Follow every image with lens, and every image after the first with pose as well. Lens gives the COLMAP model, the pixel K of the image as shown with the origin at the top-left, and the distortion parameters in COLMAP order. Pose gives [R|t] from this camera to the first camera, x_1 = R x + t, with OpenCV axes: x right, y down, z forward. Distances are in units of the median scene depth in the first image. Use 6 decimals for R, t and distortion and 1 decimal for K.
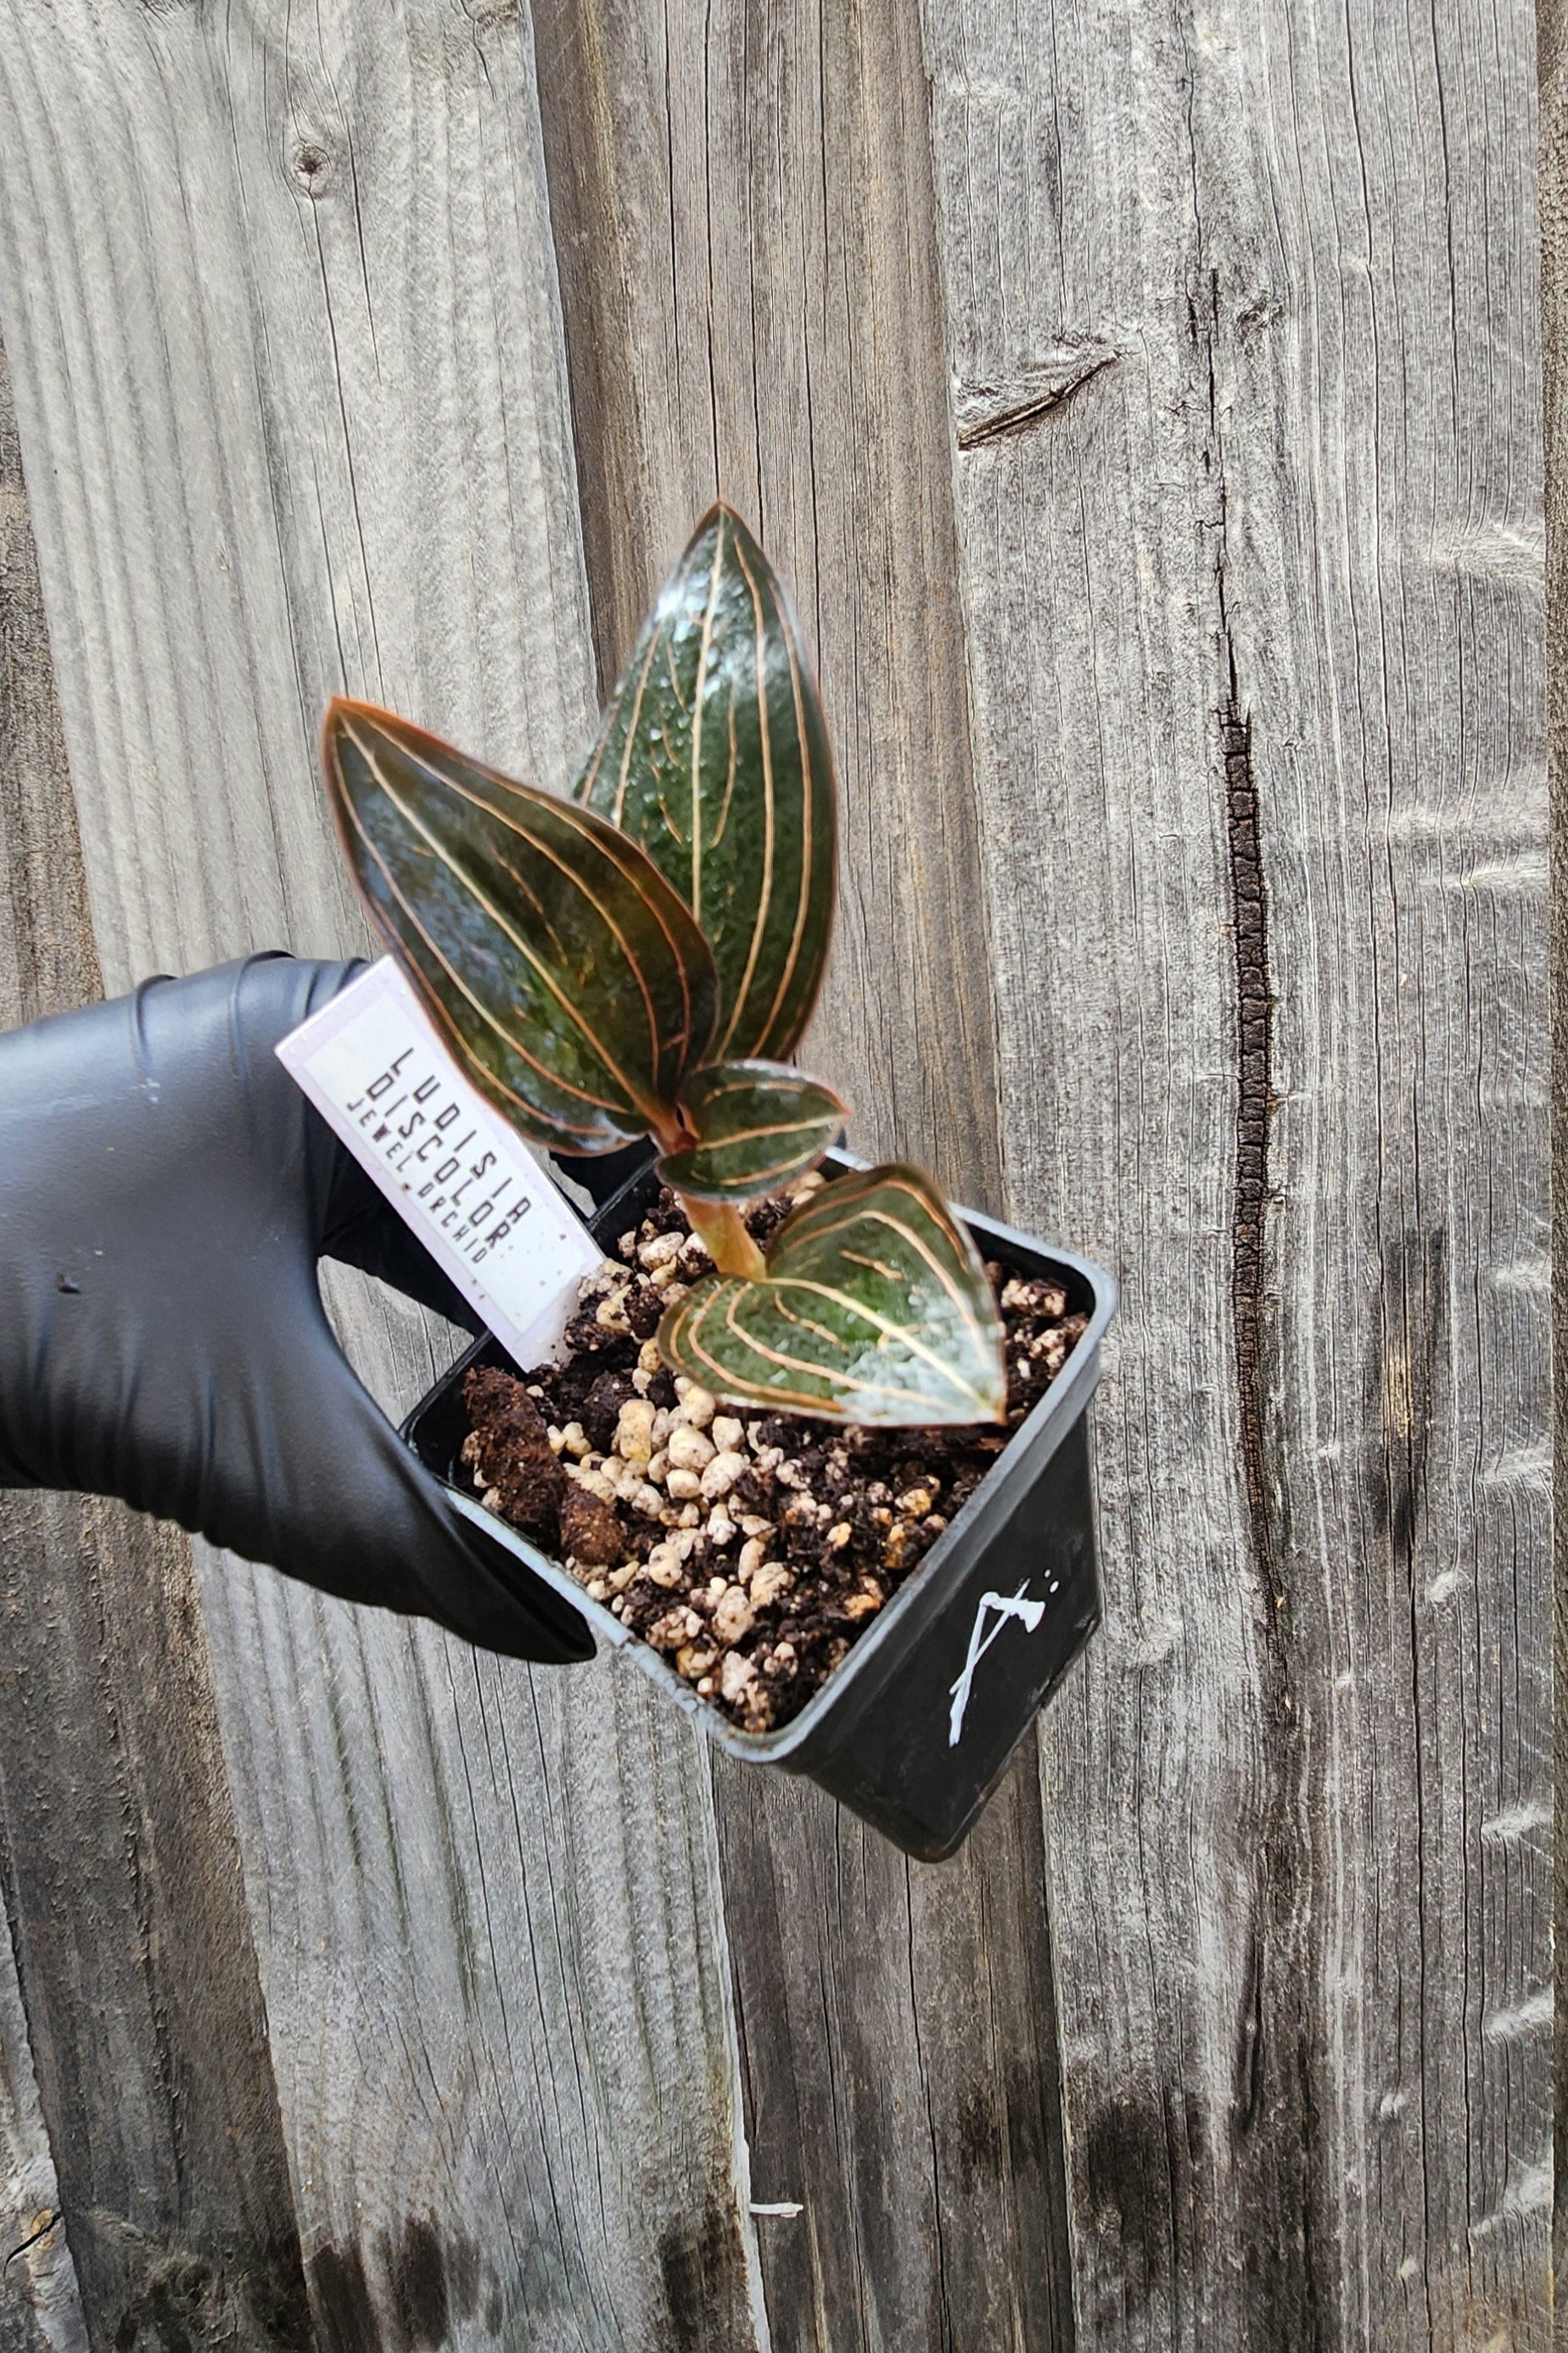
lens RADIAL K [[1393.8, 0, 773.7], [0, 1393.8, 1058.5], [0, 0, 1]] dist [-0.000049, -0.001133]
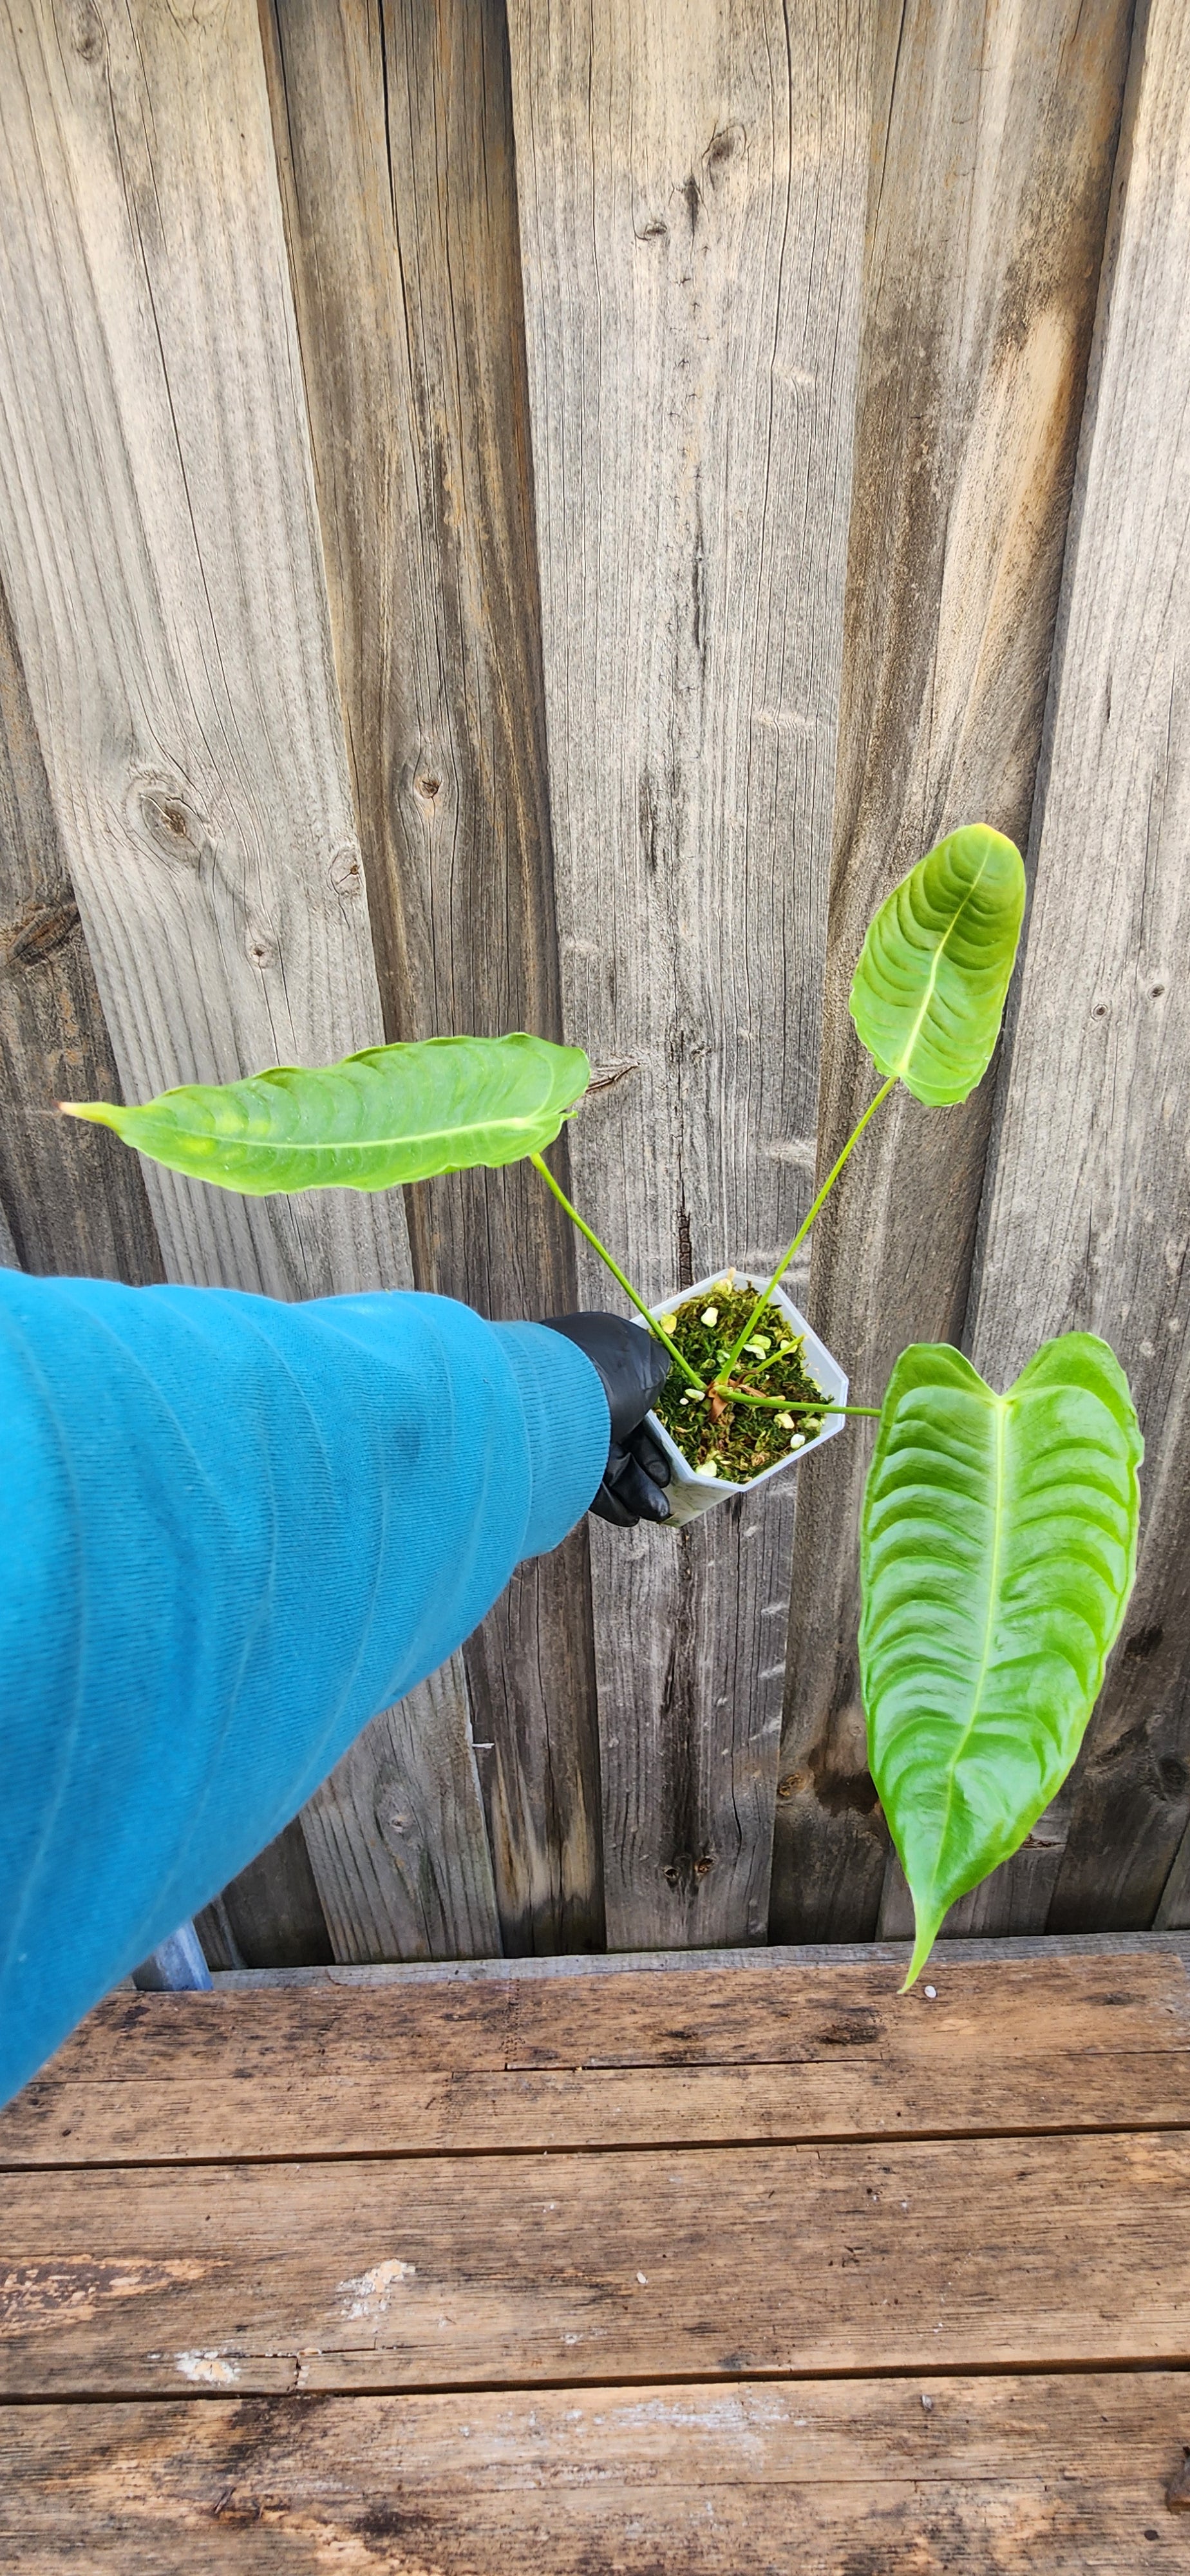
lens RADIAL K [[1058.6, 0, 587.7], [0, 1058.6, 1299.5], [0, 0, 1]] dist [-0.001413, 0.000984]
pose [[0.993389, -0.005702, 0.114653, -0.027960], [-0.030411, 0.950011, 0.310732, -0.593949], [-0.110694, -0.312165, 0.943557, -0.629606]]
